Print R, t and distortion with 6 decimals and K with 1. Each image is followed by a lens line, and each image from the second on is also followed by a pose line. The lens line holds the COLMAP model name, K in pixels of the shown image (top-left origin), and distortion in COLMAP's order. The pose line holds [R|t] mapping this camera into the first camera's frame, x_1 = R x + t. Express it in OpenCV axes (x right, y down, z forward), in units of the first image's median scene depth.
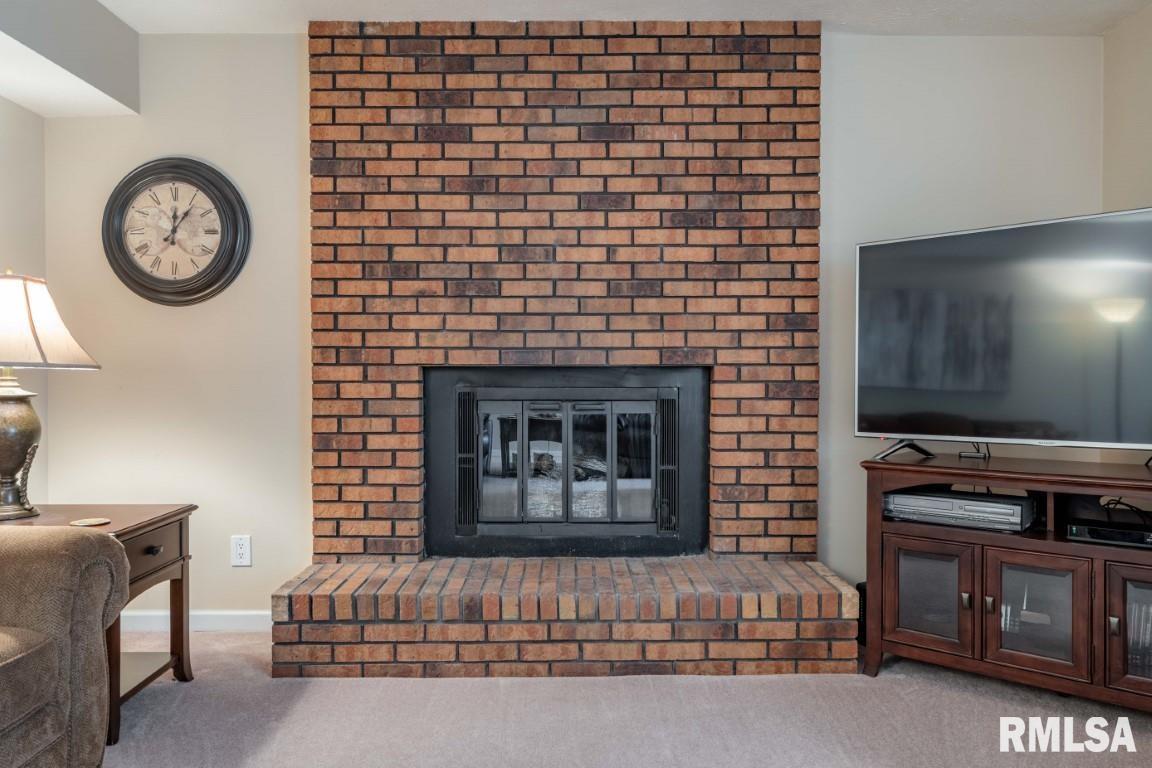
lens RADIAL K [[770.4, 0, 579.4], [0, 770.4, 385.4], [0, 0, 1]] dist [0.002750, -0.000629]
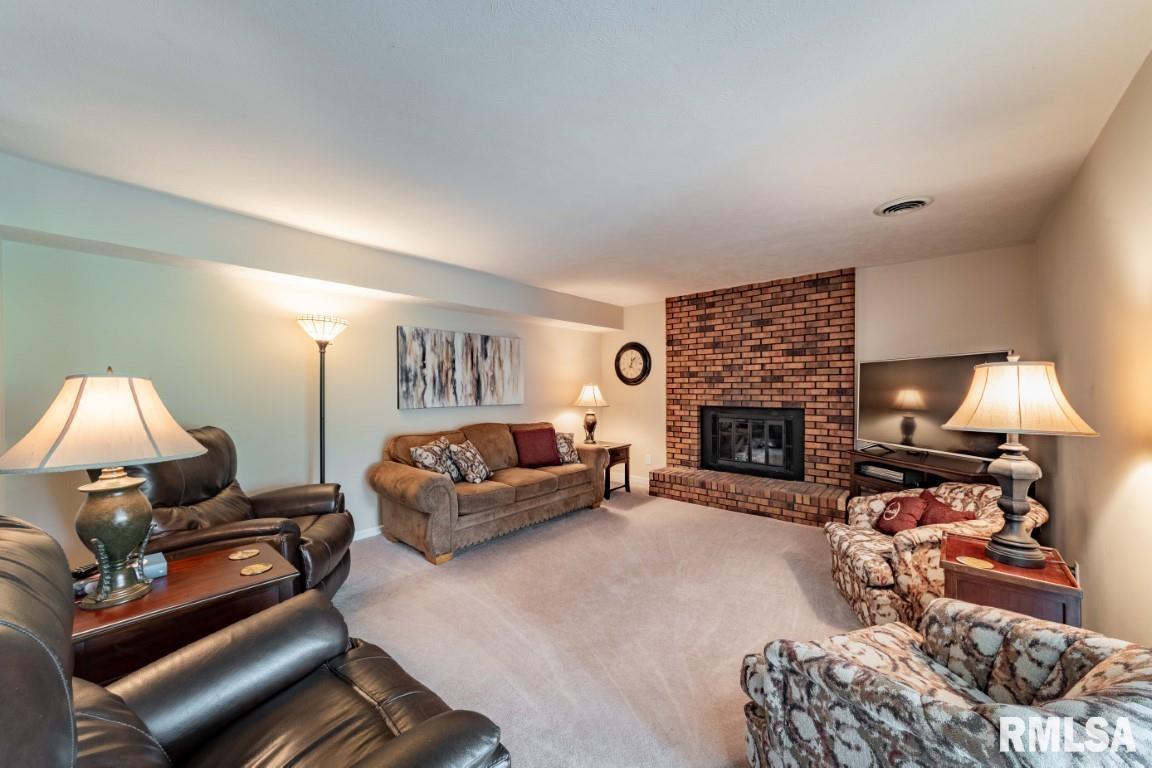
lens RADIAL K [[423.8, 0, 578.7], [0, 423.8, 383.1], [0, 0, 1]] dist [0.000966, 0.000027]
pose [[0.749234, -0.007718, -0.662260, 0.551043], [-0.001889, 0.999903, -0.013791, -0.090262], [0.662303, 0.011584, 0.749147, -0.570819]]
